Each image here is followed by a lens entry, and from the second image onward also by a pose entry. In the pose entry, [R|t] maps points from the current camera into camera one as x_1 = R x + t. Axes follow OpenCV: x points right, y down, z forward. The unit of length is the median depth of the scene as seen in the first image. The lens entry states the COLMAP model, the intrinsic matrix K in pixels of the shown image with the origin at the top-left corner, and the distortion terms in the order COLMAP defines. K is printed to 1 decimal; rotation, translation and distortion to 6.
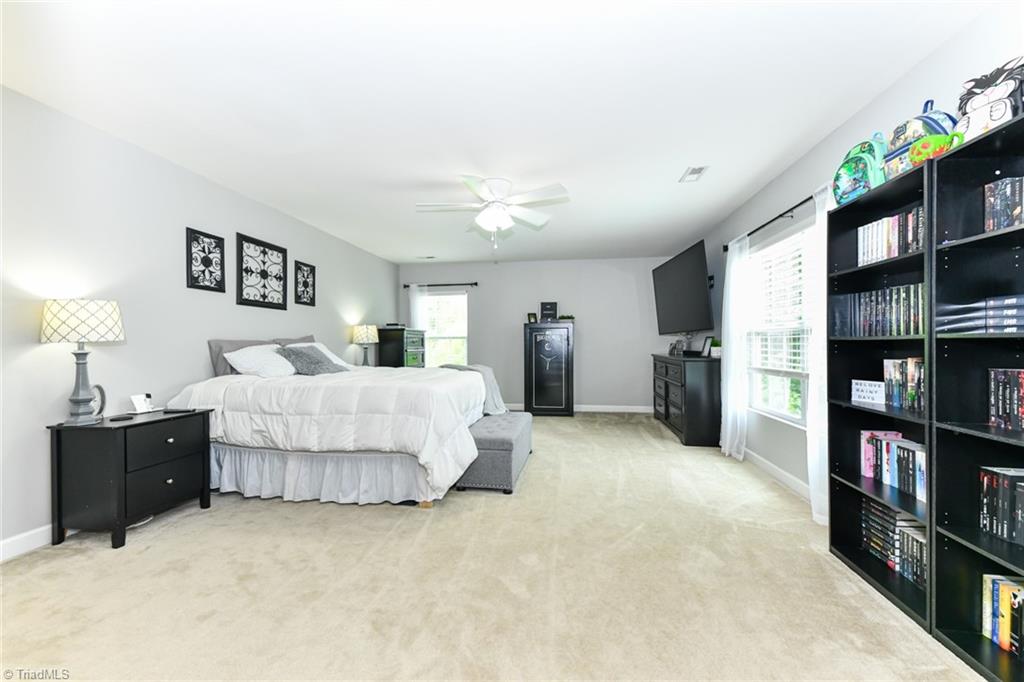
lens RADIAL K [[409.3, 0, 511.7], [0, 409.3, 343.1], [0, 0, 1]] dist [0.013046, -0.000263]
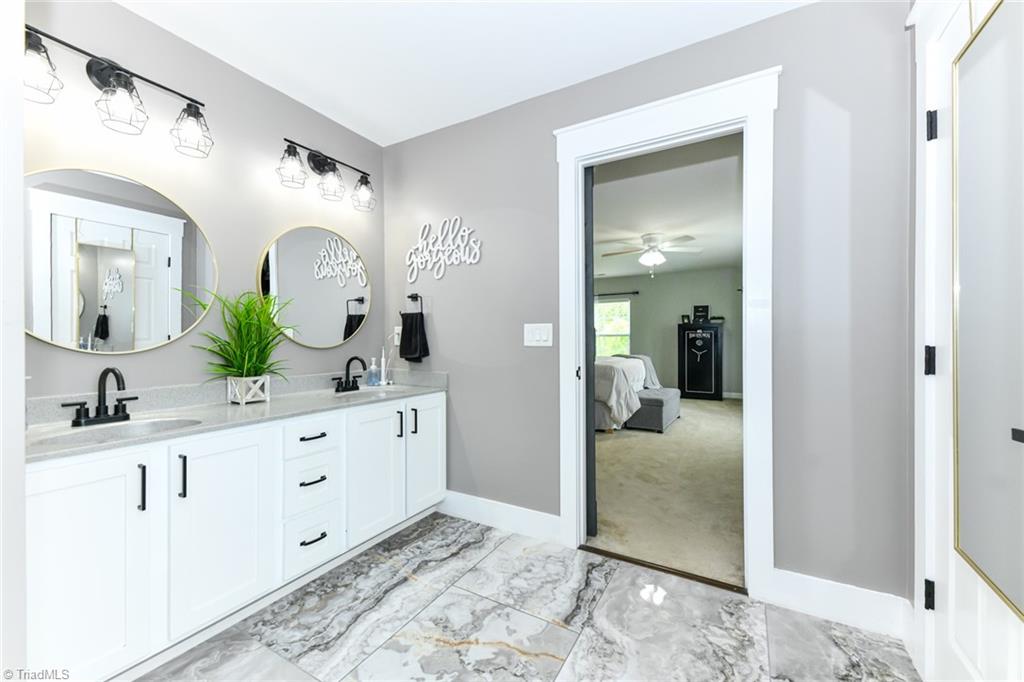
lens RADIAL K [[409.3, 0, 512.9], [0, 409.3, 338.5], [0, 0, 1]] dist [0.013046, -0.000263]
pose [[0.930993, 0.006113, -0.364986, 0.020979], [-0.006432, 0.999979, 0.000343, -0.000849], [0.364980, 0.002028, 0.931013, -0.380978]]
